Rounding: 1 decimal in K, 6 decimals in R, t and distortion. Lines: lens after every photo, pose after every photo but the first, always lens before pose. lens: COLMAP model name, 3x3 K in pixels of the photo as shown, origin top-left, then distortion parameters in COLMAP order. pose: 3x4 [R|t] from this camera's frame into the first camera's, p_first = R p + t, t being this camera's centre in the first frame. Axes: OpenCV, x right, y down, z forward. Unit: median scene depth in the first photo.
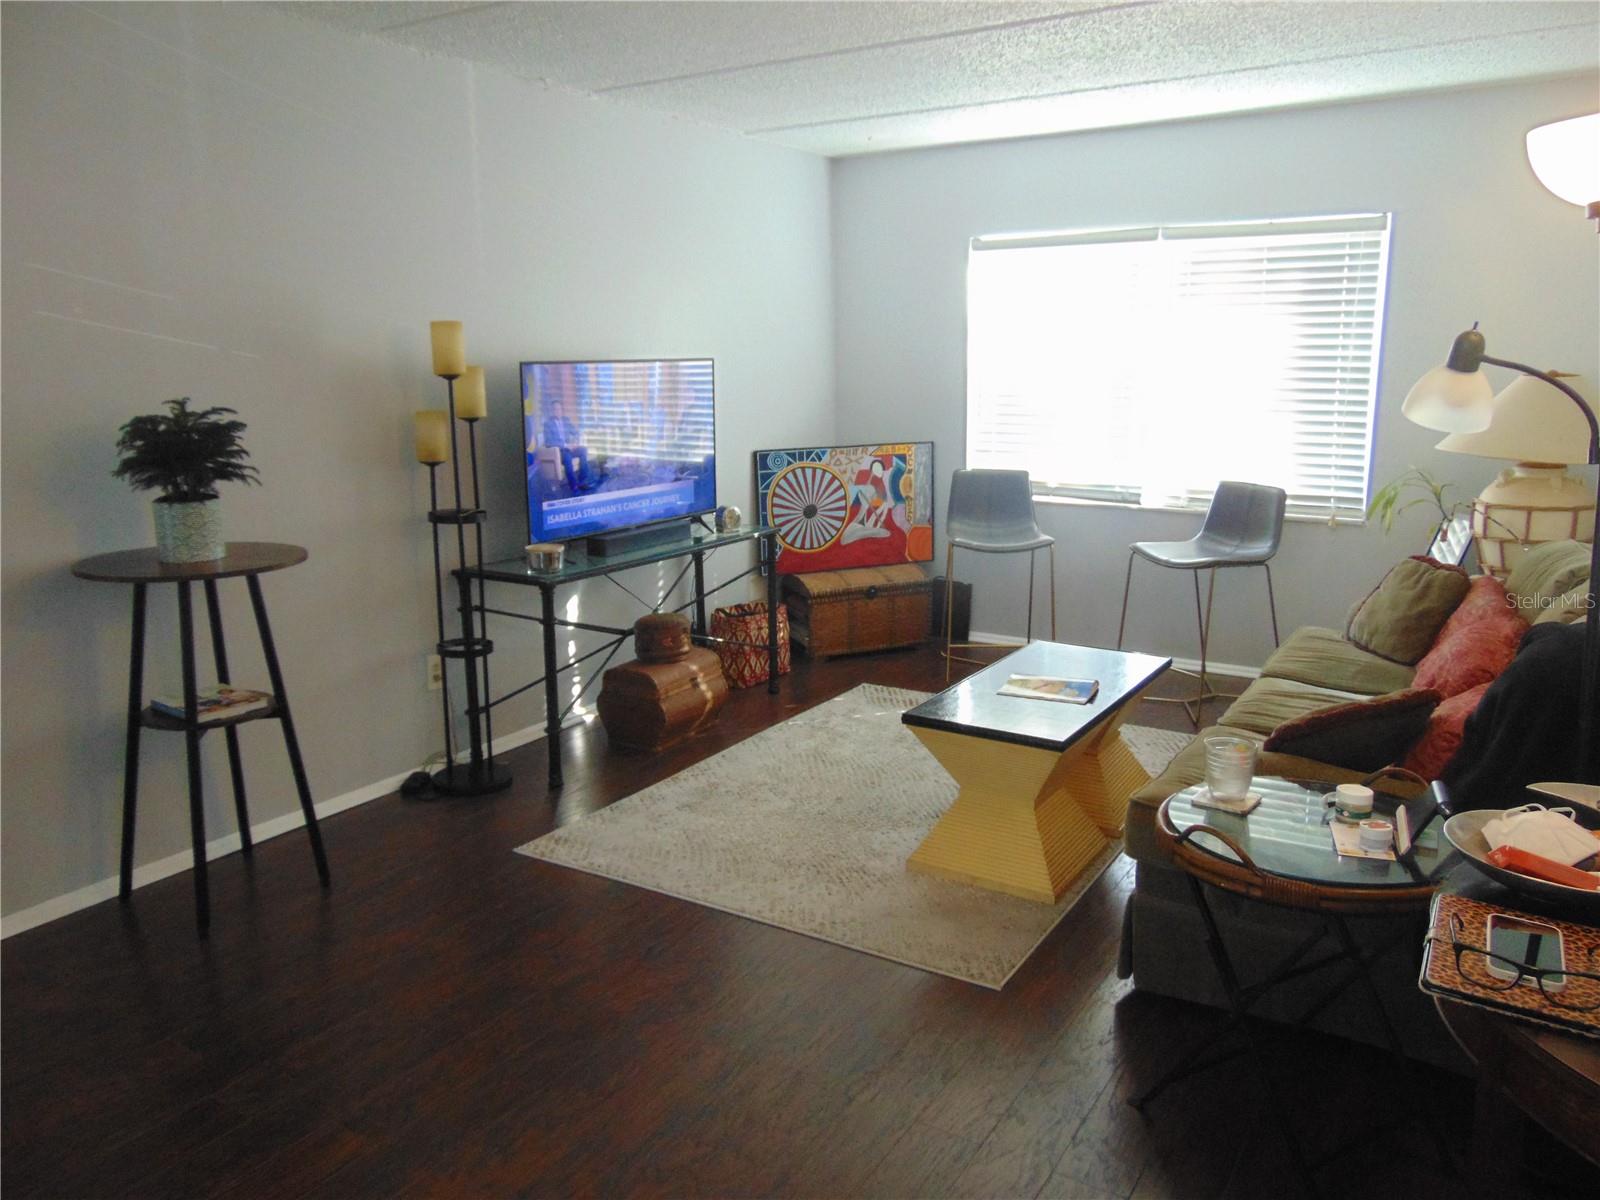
lens RADIAL K [[1192.2, 0, 794.4], [0, 1192.2, 587.6], [0, 0, 1]] dist [-0.018116, 0.038517]
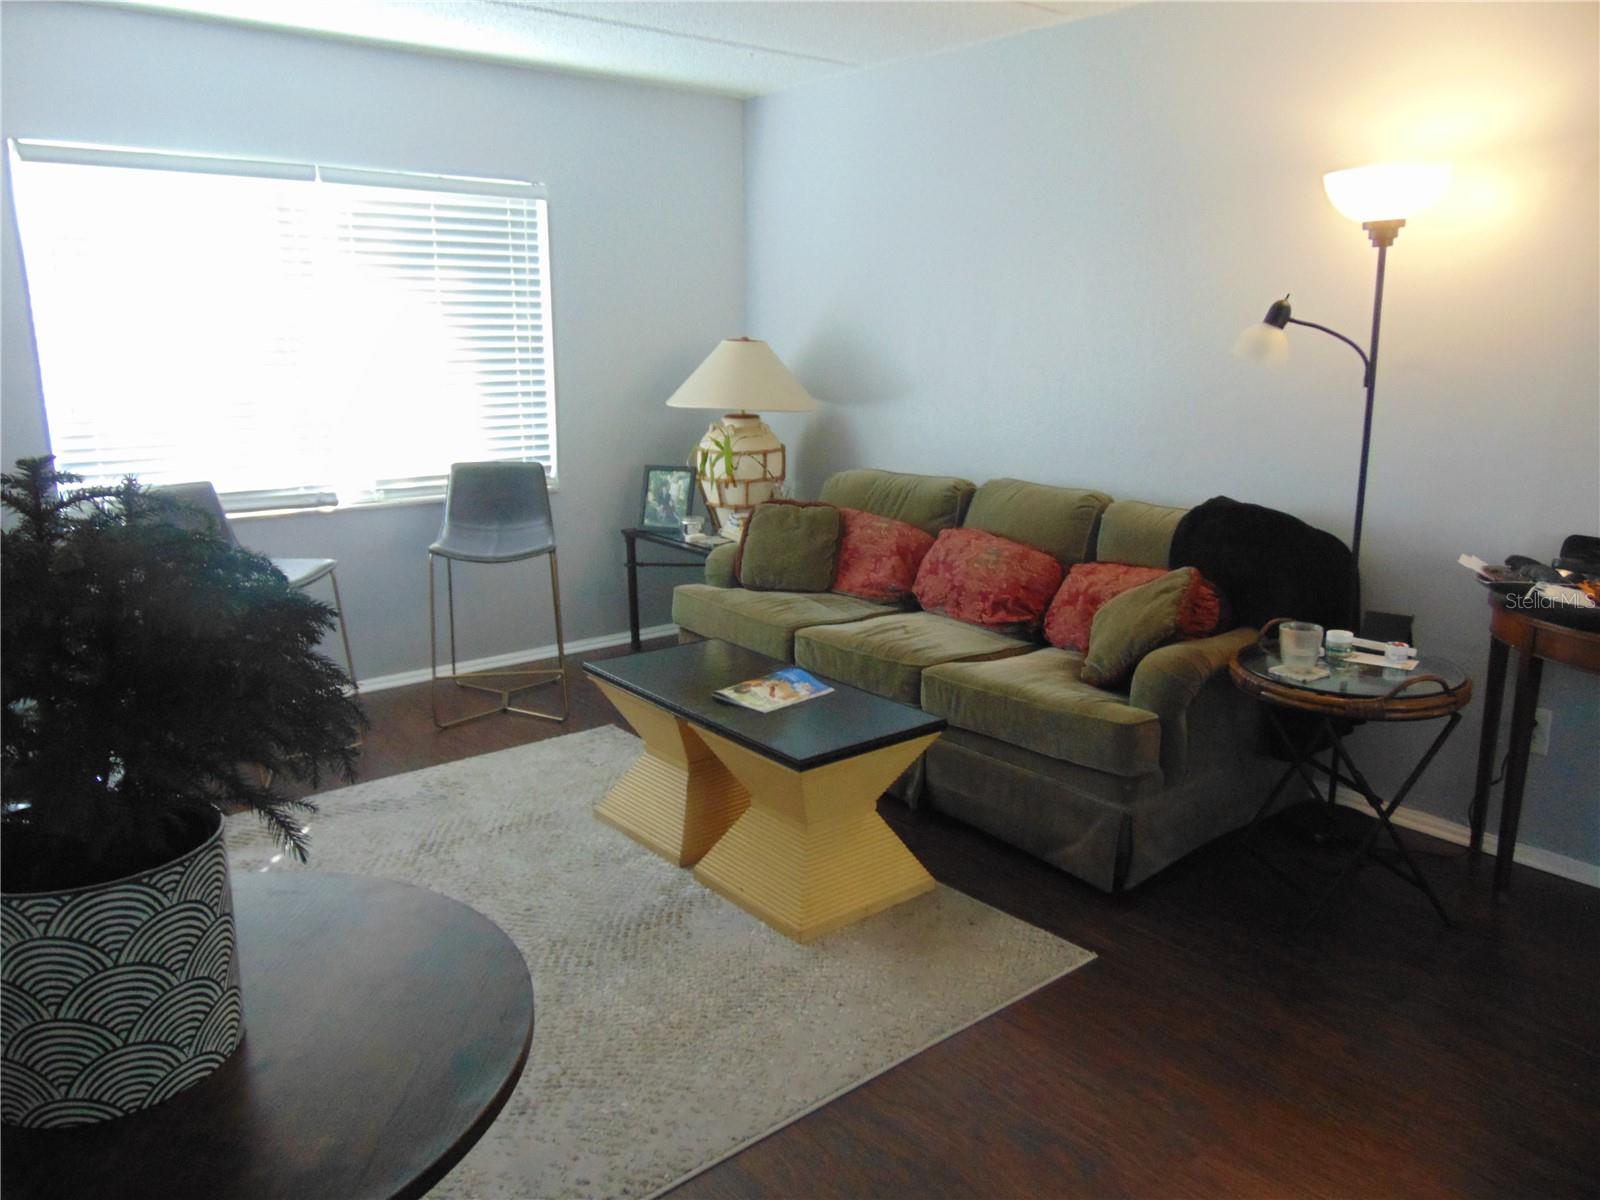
lens RADIAL K [[1192.2, 0, 794.4], [0, 1192.2, 587.6], [0, 0, 1]] dist [-0.018116, 0.038517]
pose [[0.320027, -0.196656, 0.926773, -0.422469], [0.181684, 0.972803, 0.143685, -0.082855], [-0.929824, 0.122397, 0.347053, 0.470055]]
